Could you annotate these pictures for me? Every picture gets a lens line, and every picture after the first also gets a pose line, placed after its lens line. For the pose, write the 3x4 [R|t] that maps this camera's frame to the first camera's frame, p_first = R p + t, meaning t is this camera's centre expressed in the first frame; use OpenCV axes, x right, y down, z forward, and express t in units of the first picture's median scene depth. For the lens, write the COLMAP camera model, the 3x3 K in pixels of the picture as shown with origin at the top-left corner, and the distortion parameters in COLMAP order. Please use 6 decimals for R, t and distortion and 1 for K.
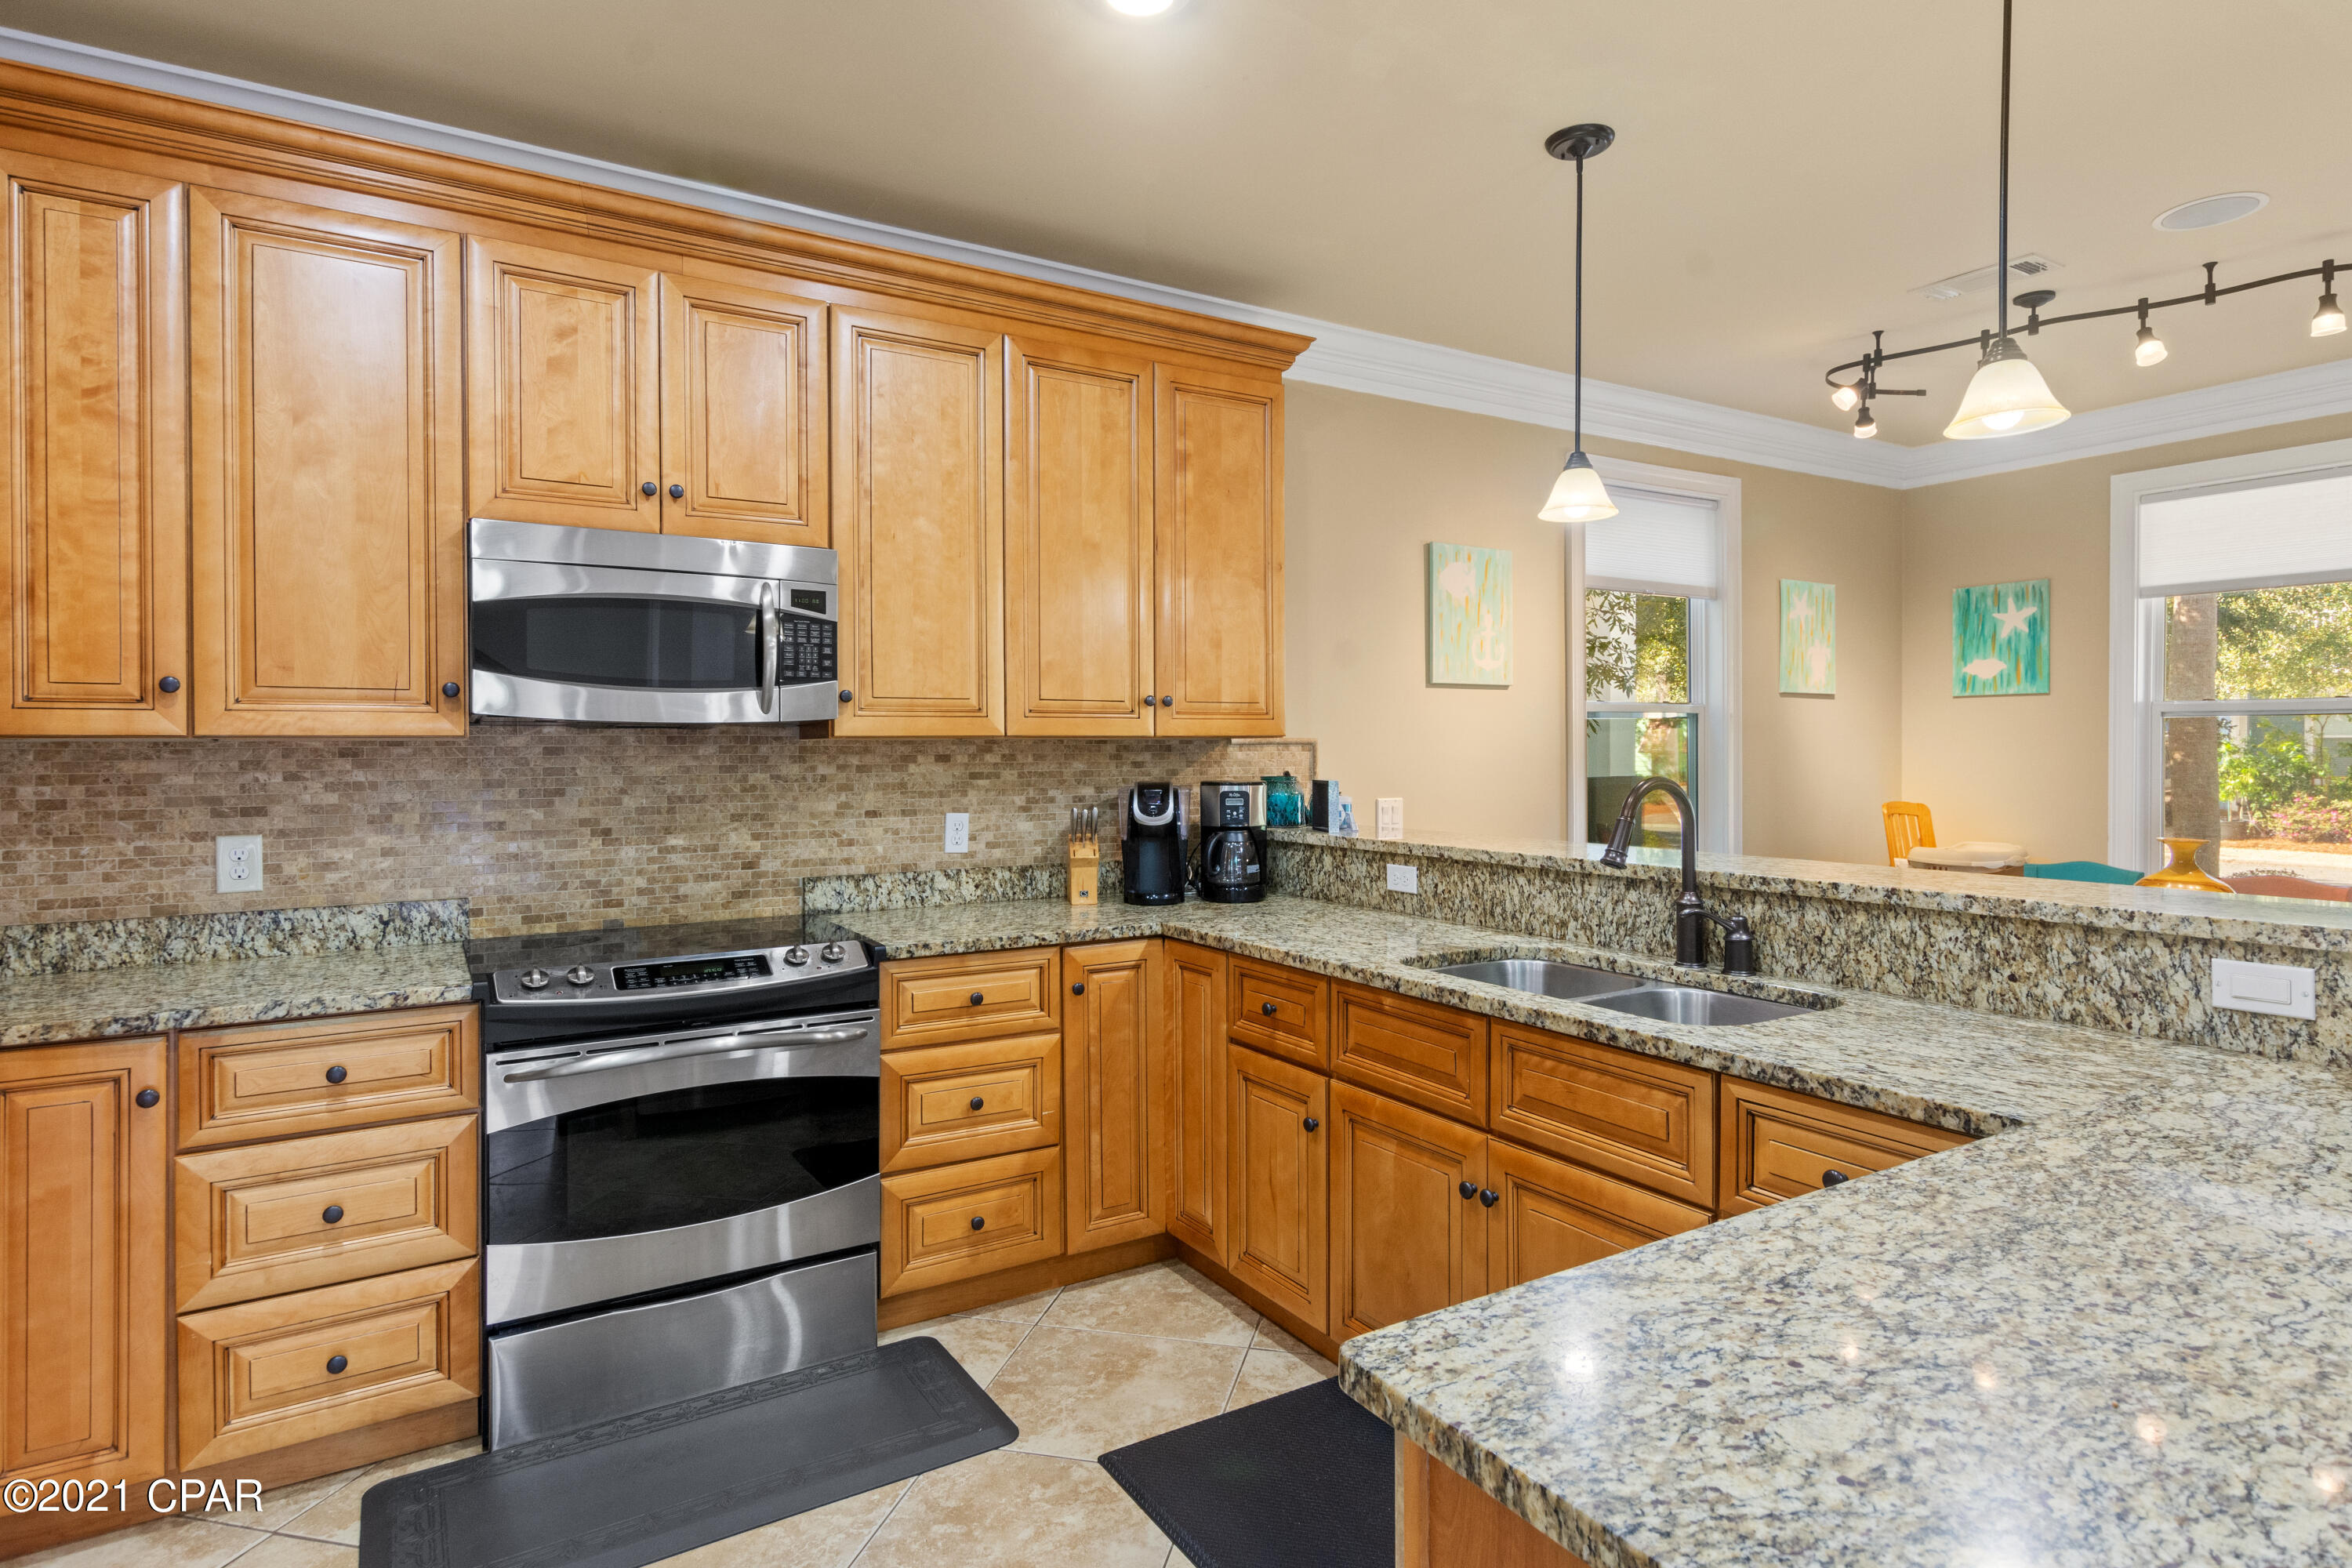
lens RADIAL K [[1244.4, 0, 1156.8], [0, 1244.4, 760.8], [0, 0, 1]] dist [0.003190, 0.000598]
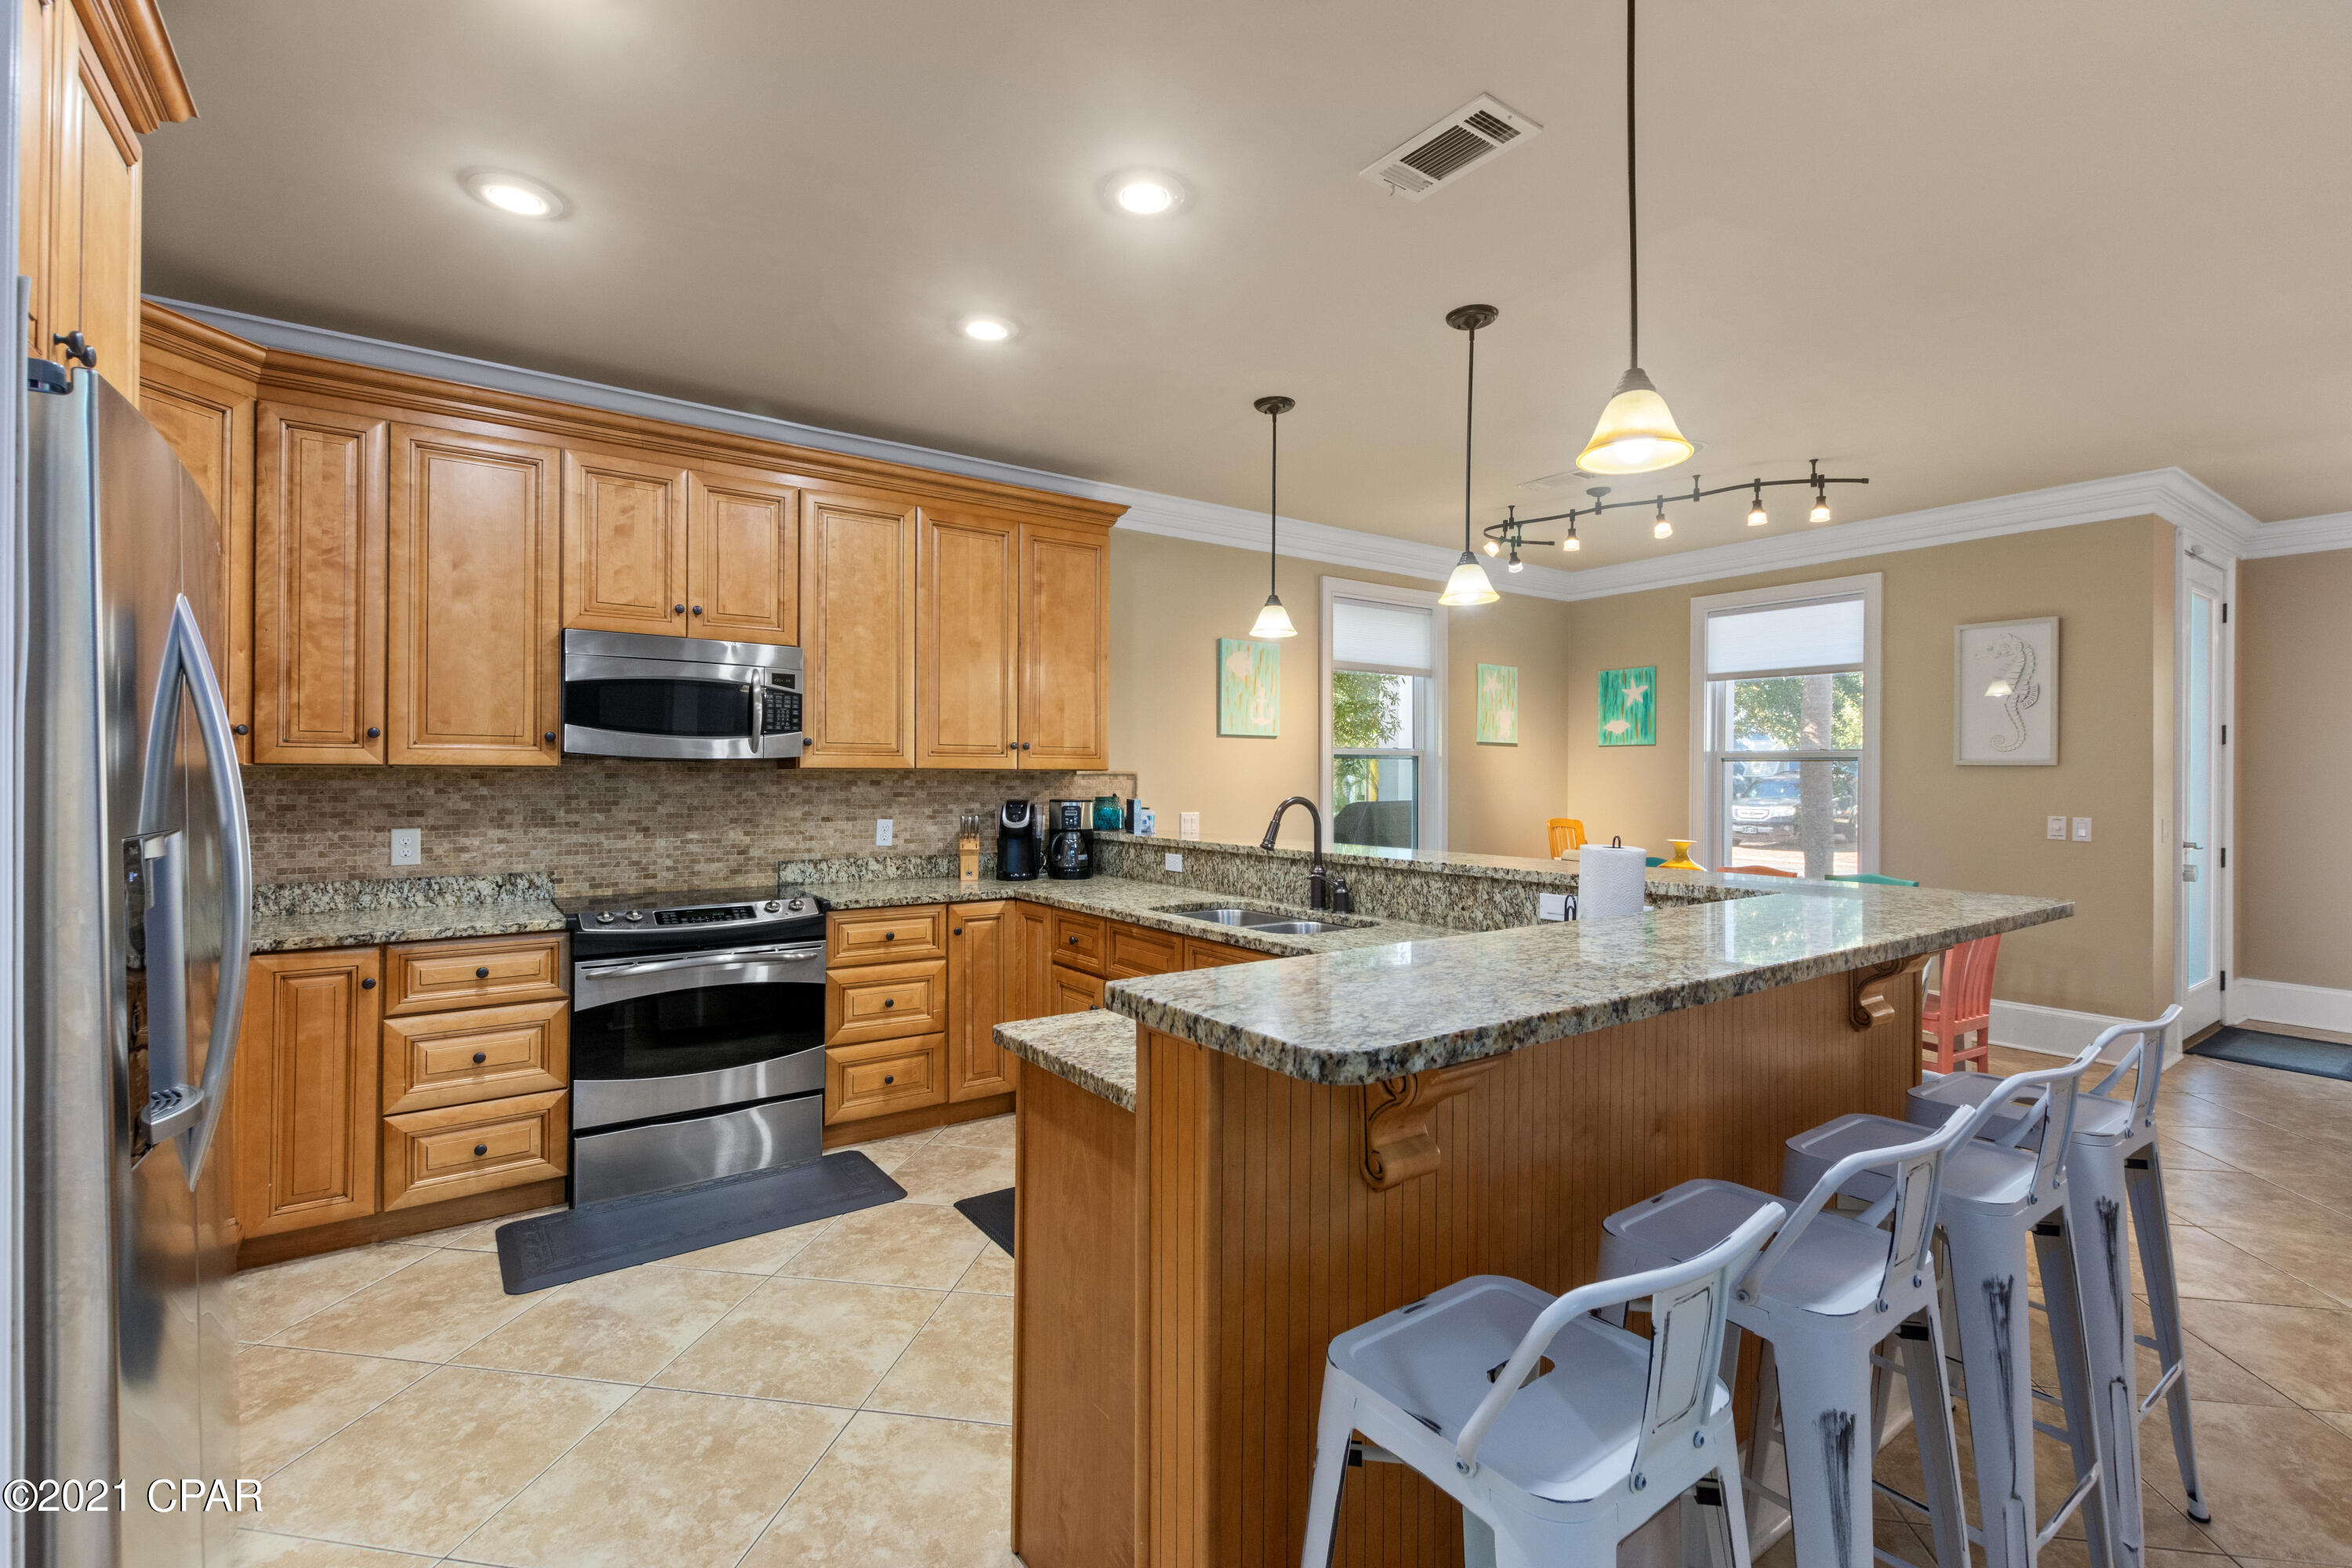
lens RADIAL K [[1042.6, 0, 1167.0], [0, 1042.6, 774.8], [0, 0, 1]] dist [0.007057, -0.005267]
pose [[0.997353, 0.008173, 0.072257, 0.094856], [-0.007265, 0.999891, -0.012819, 0.002085], [-0.072354, 0.012260, 0.997304, -0.301756]]
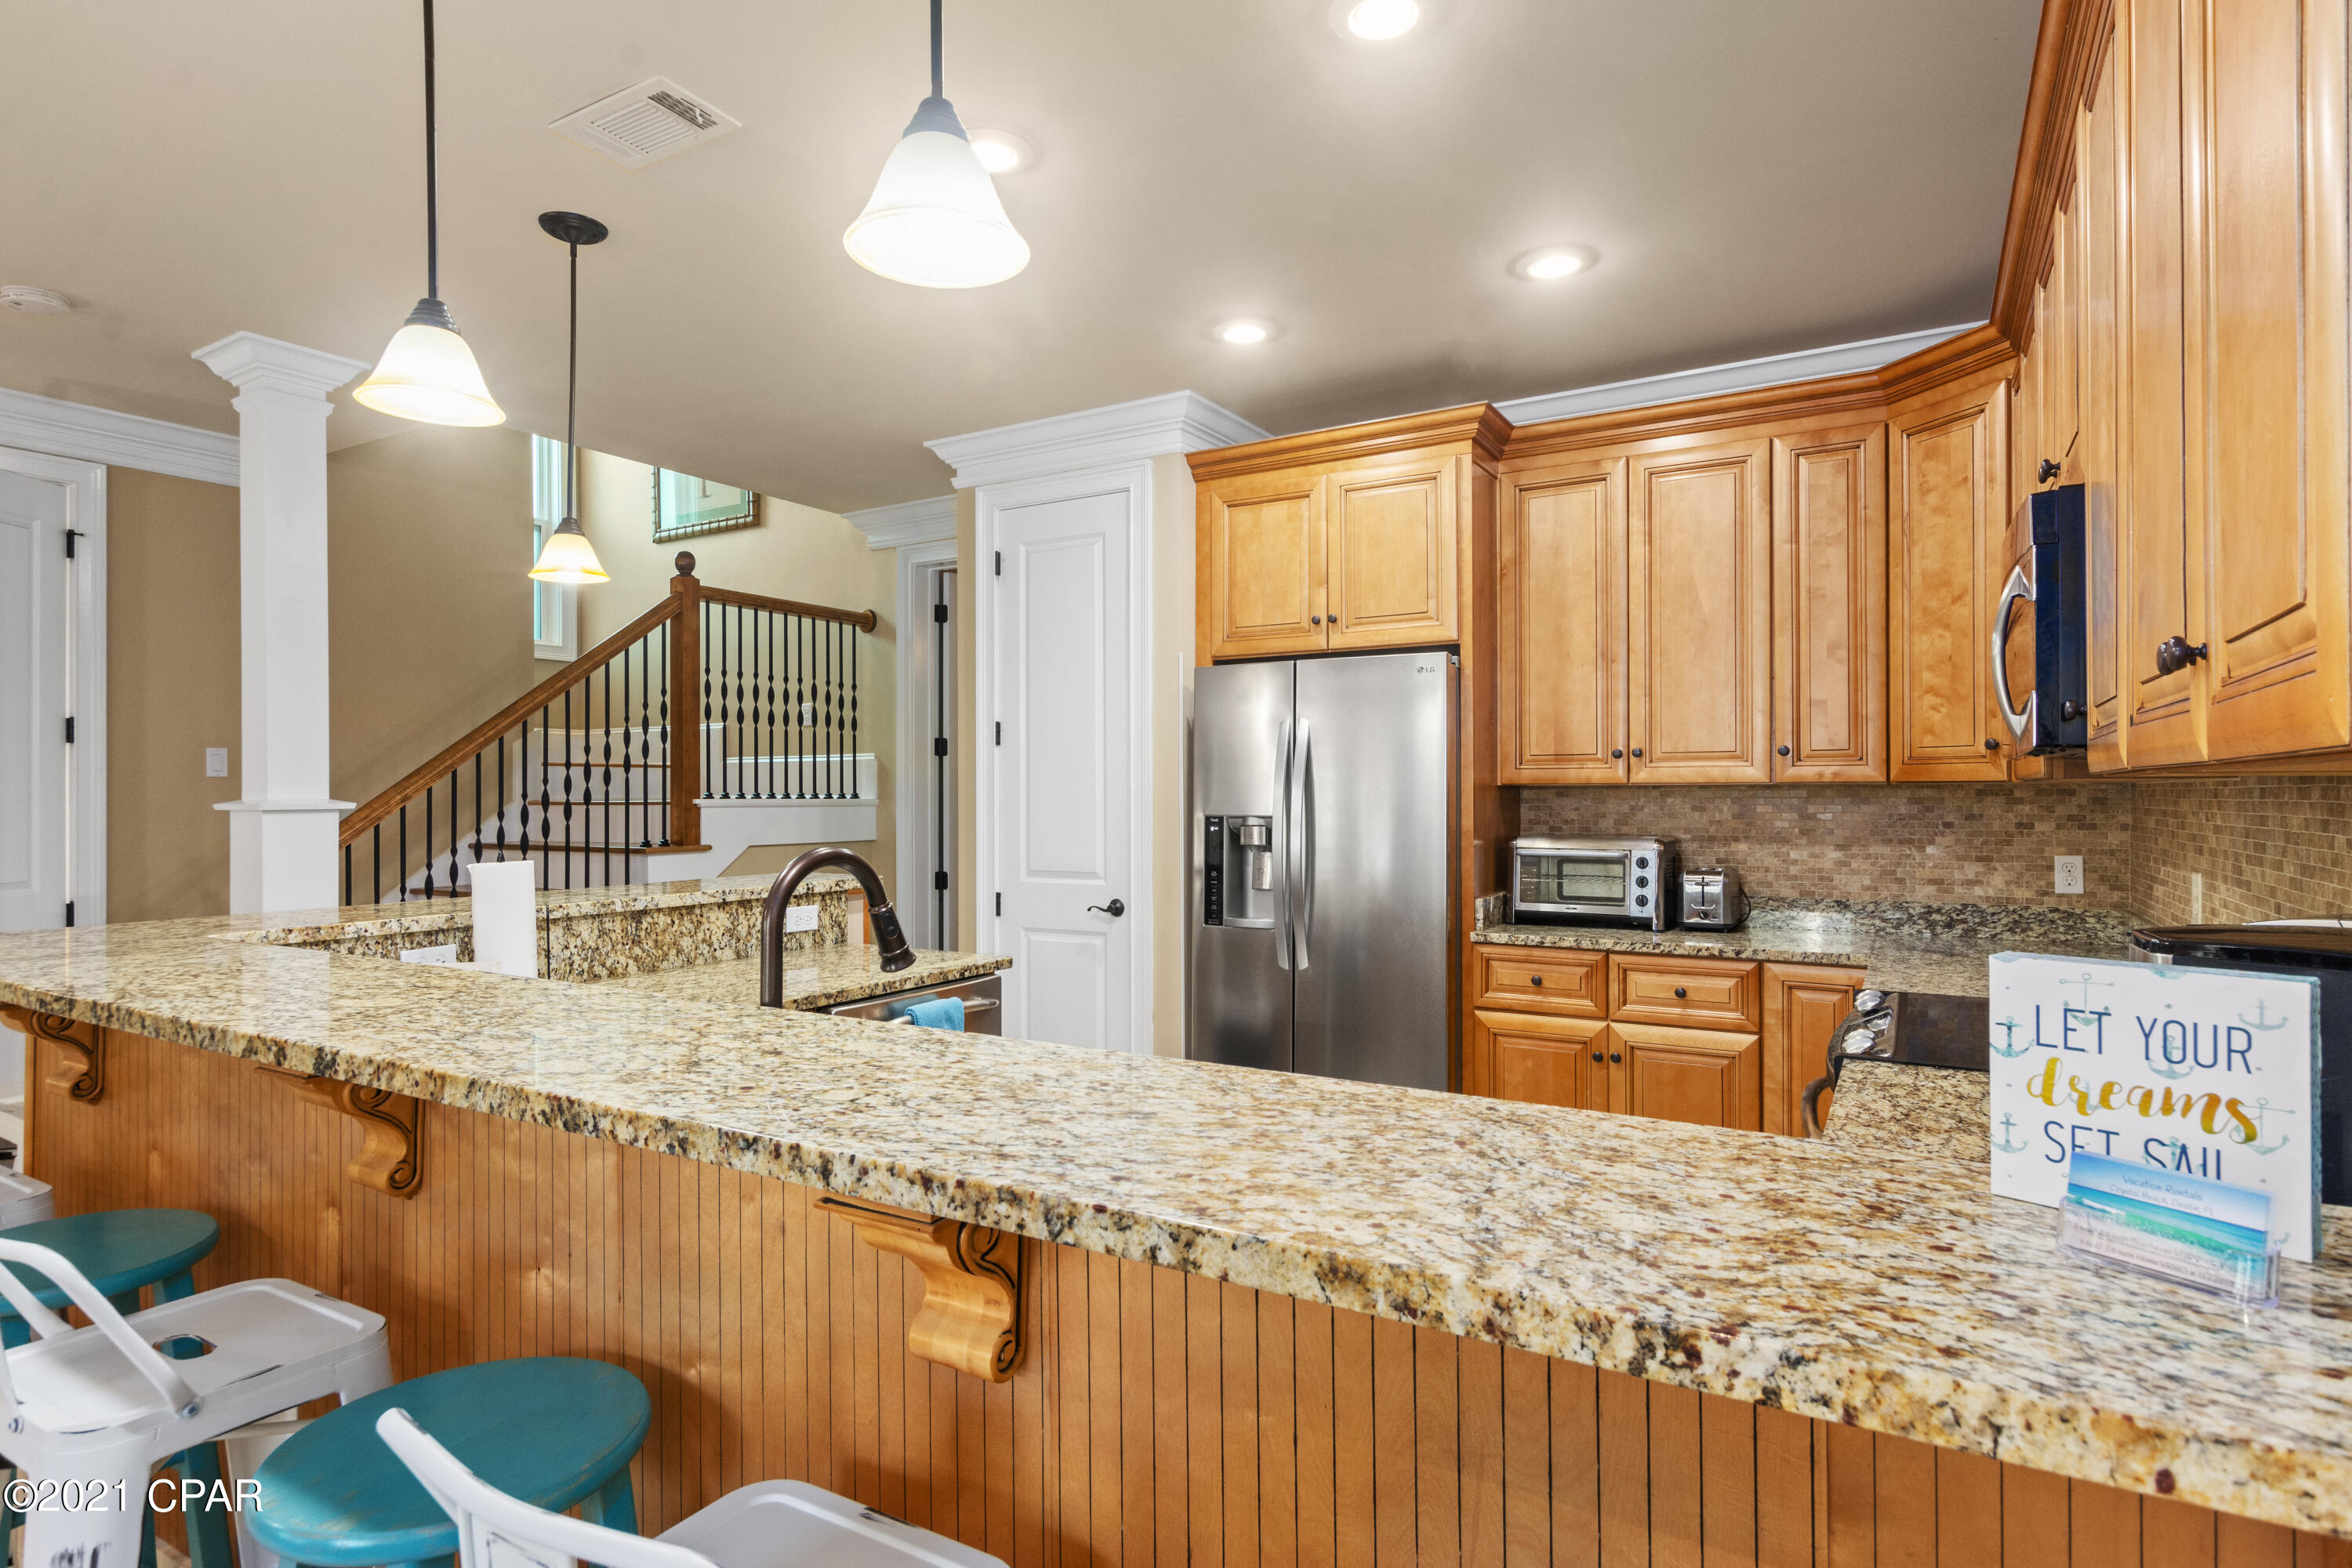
lens RADIAL K [[1244.4, 0, 1166.0], [0, 1244.4, 774.6], [0, 0, 1]] dist [0.003190, 0.000598]
pose [[-0.885353, 0.002205, -0.464914, 0.423476], [0.004809, 0.999979, -0.004414, -0.017843], [0.464895, -0.006144, -0.885345, 1.246902]]
